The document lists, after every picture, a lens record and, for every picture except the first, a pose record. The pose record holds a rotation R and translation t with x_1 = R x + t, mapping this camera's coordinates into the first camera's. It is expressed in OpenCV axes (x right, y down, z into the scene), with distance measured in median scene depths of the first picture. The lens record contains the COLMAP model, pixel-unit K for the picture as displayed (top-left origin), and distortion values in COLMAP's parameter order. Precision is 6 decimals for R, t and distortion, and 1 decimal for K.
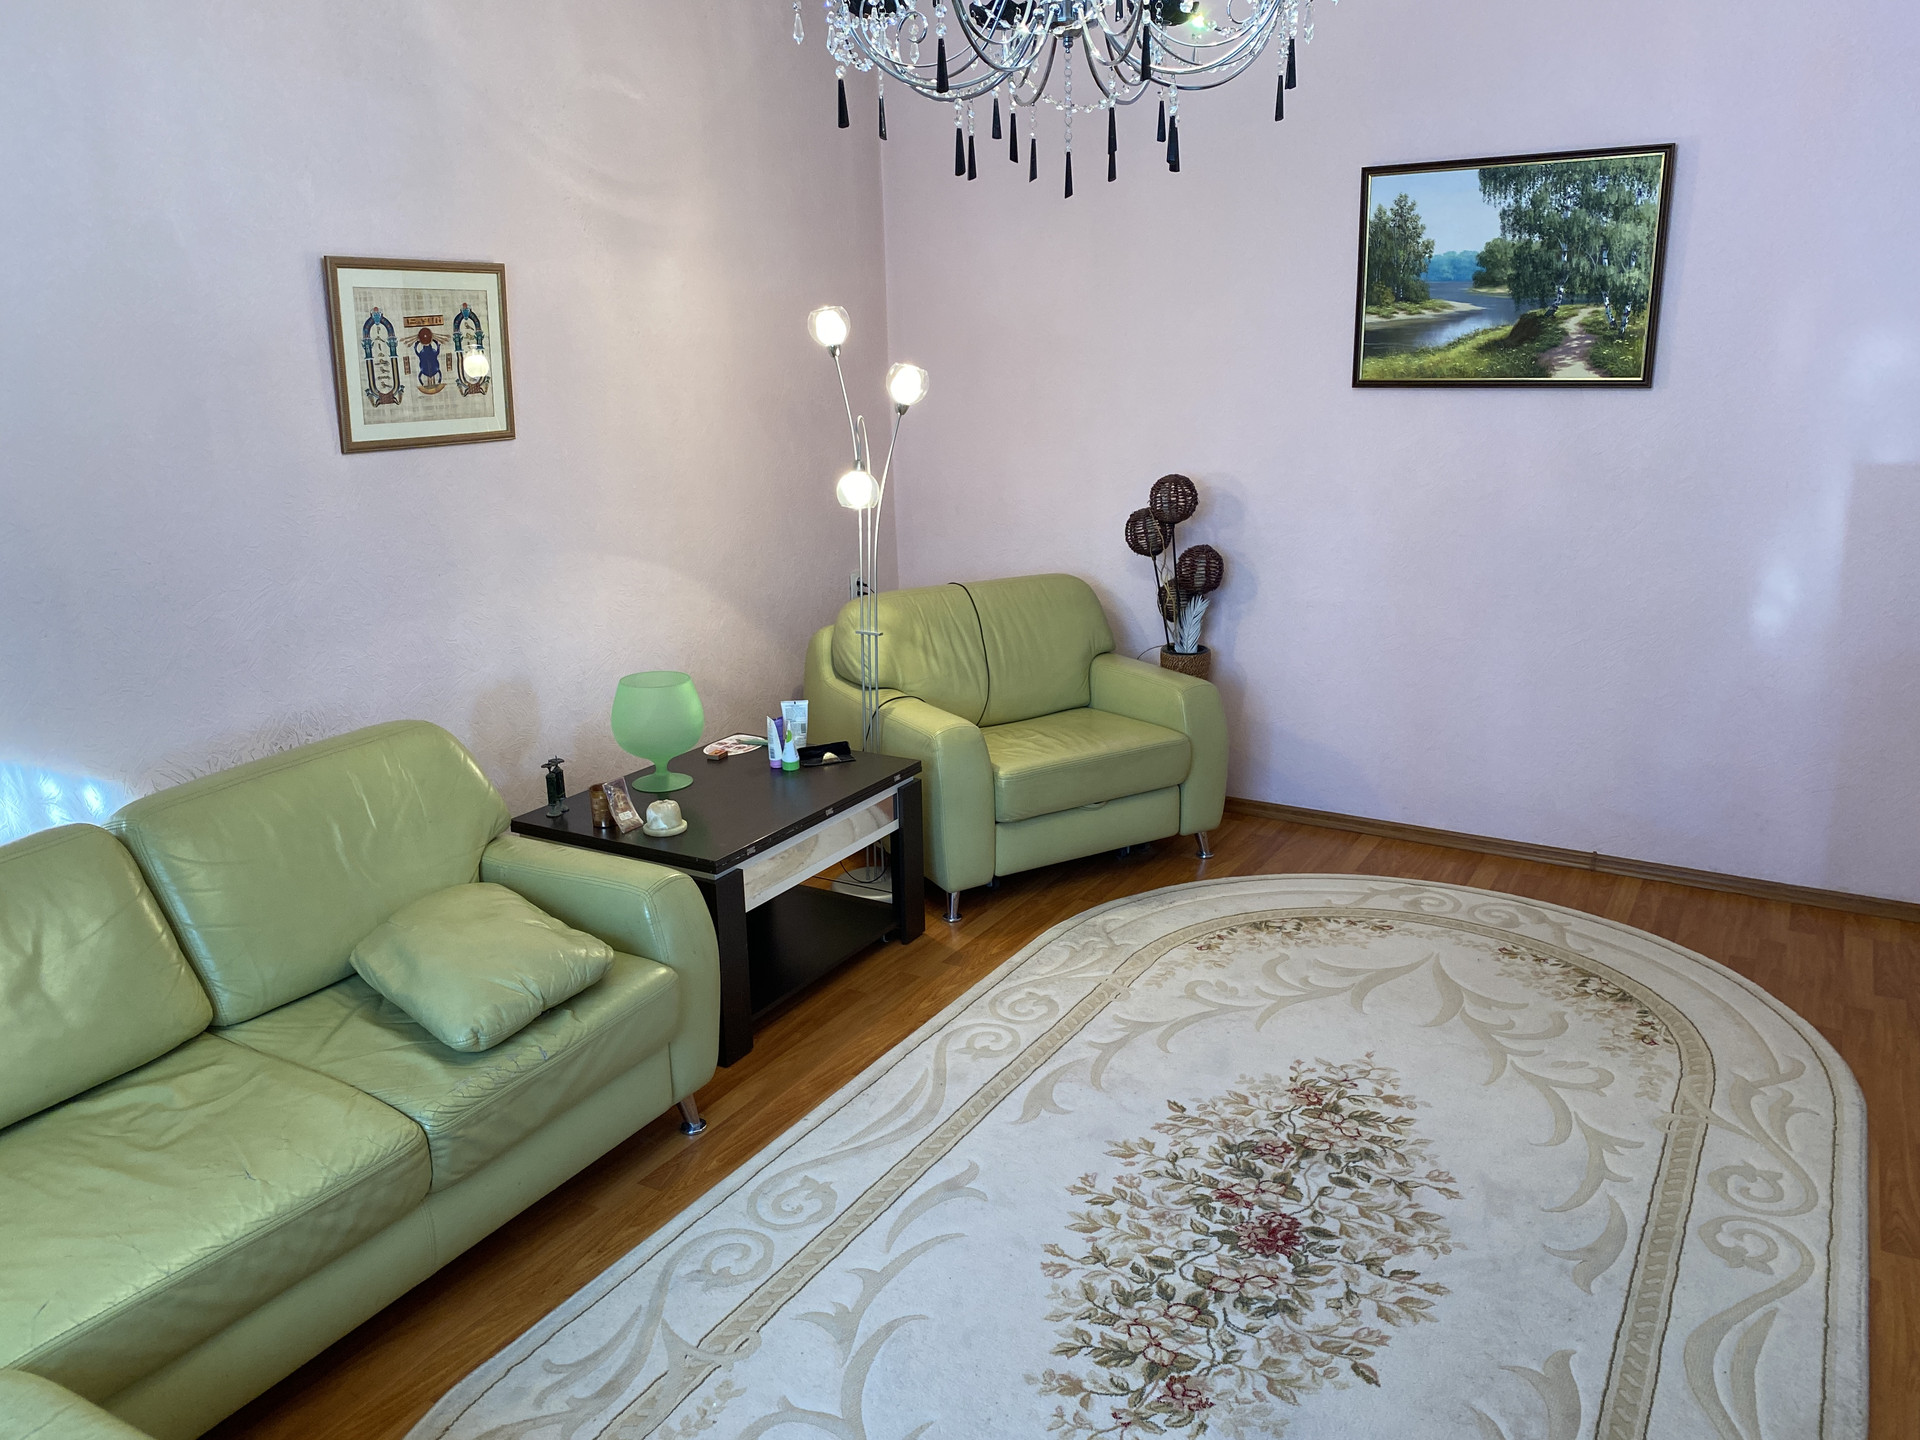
lens RADIAL K [[1452.2, 0, 949.0], [0, 1452.2, 711.8], [0, 0, 1]] dist [0.024446, -0.027186]
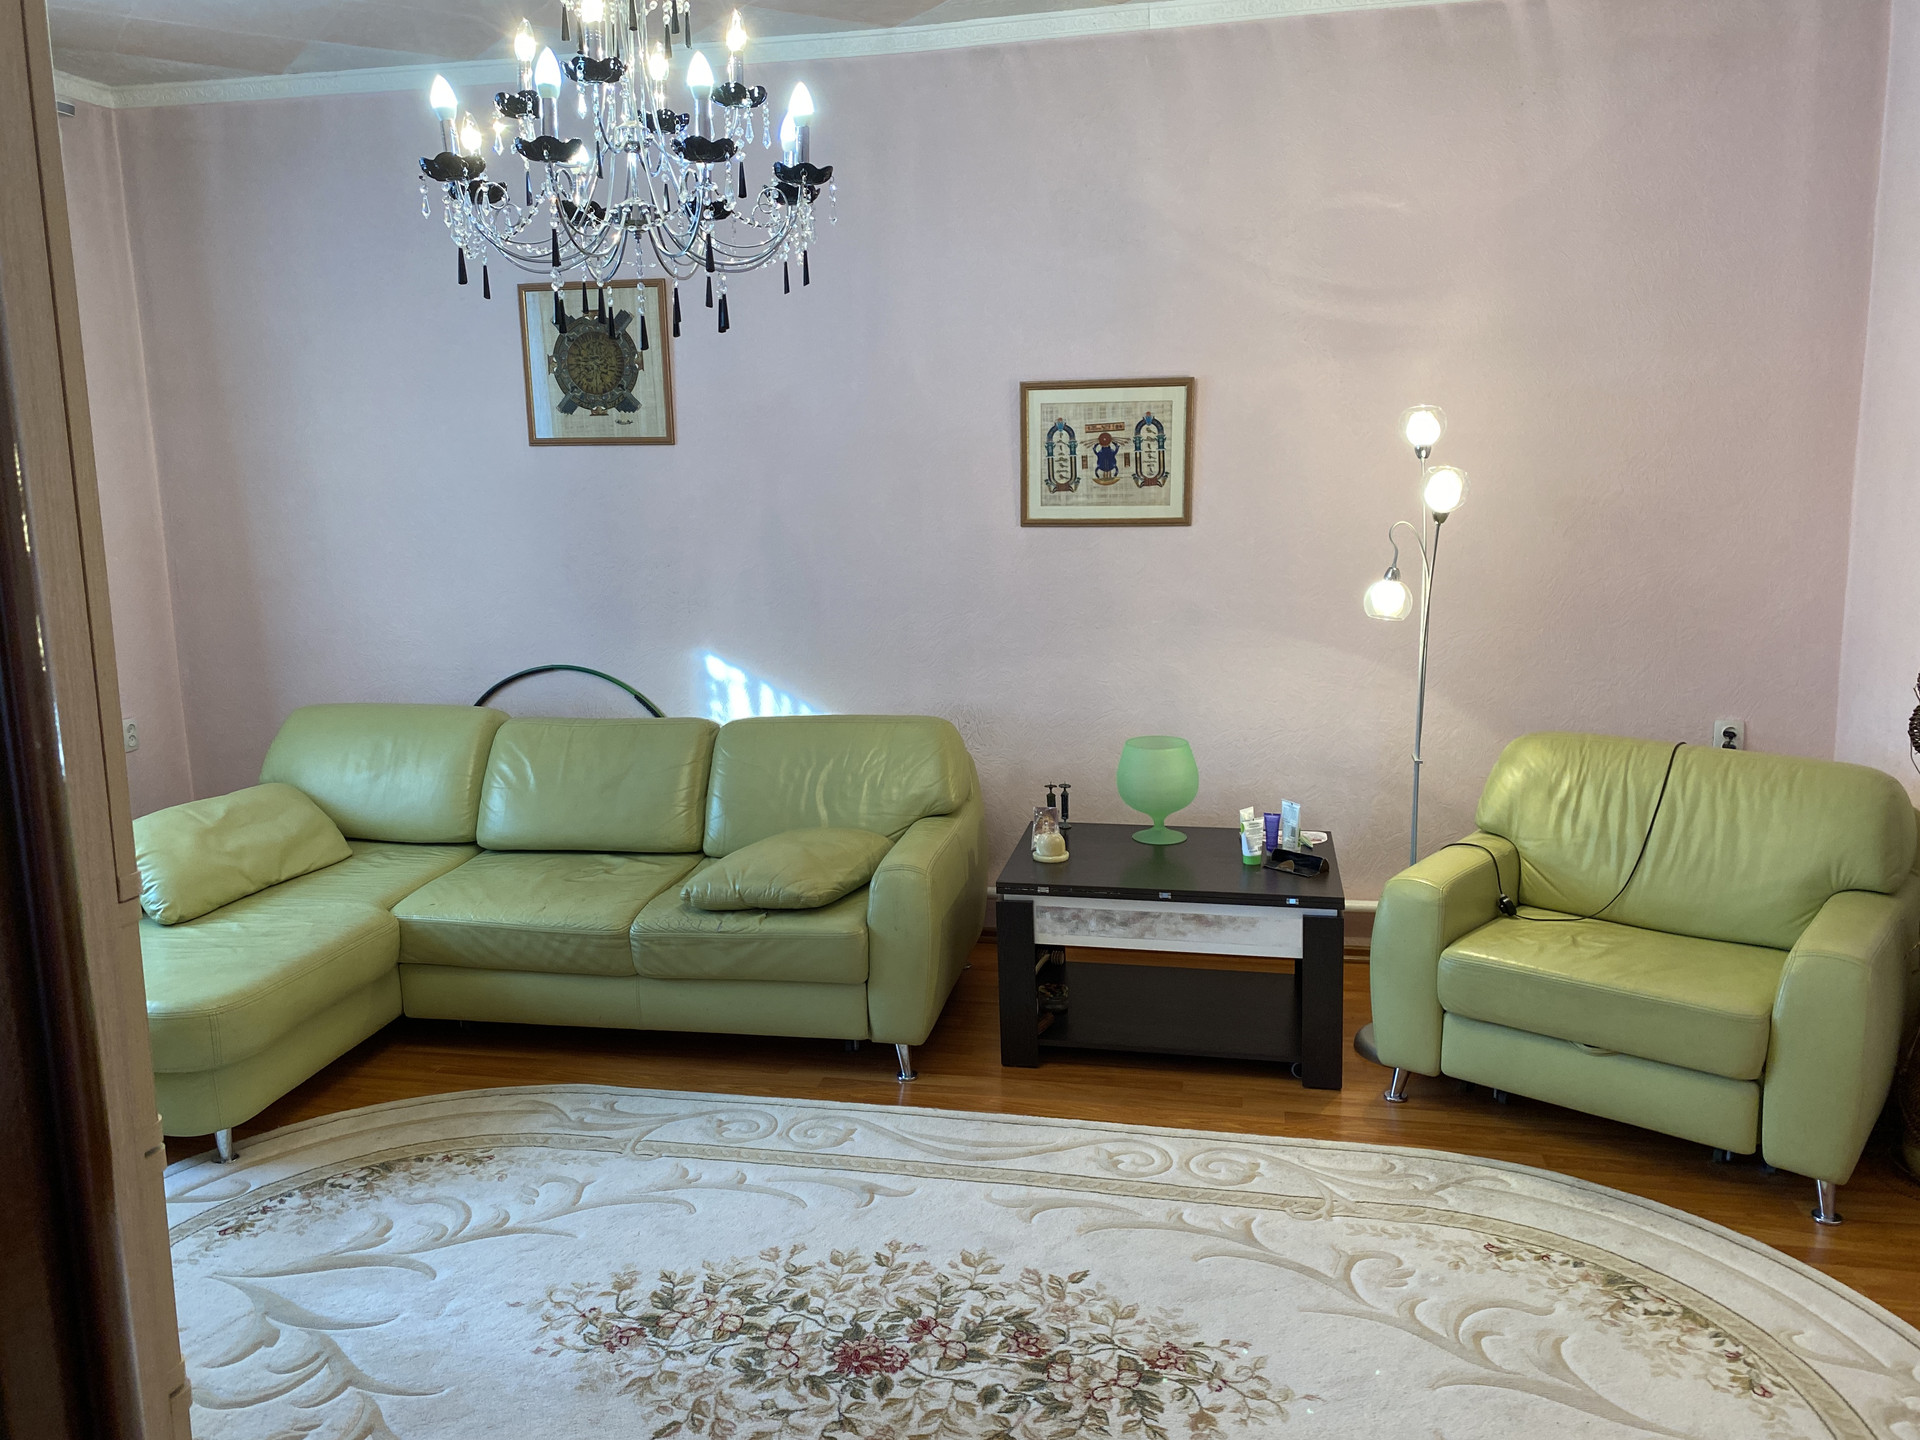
lens RADIAL K [[1452.2, 0, 943.9], [0, 1452.2, 719.0], [0, 0, 1]] dist [0.024446, -0.027186]
pose [[0.325314, 0.177923, -0.928716, 0.817774], [-0.230050, 0.967522, 0.104775, -0.126859], [0.917195, 0.179567, 0.355680, 0.481914]]
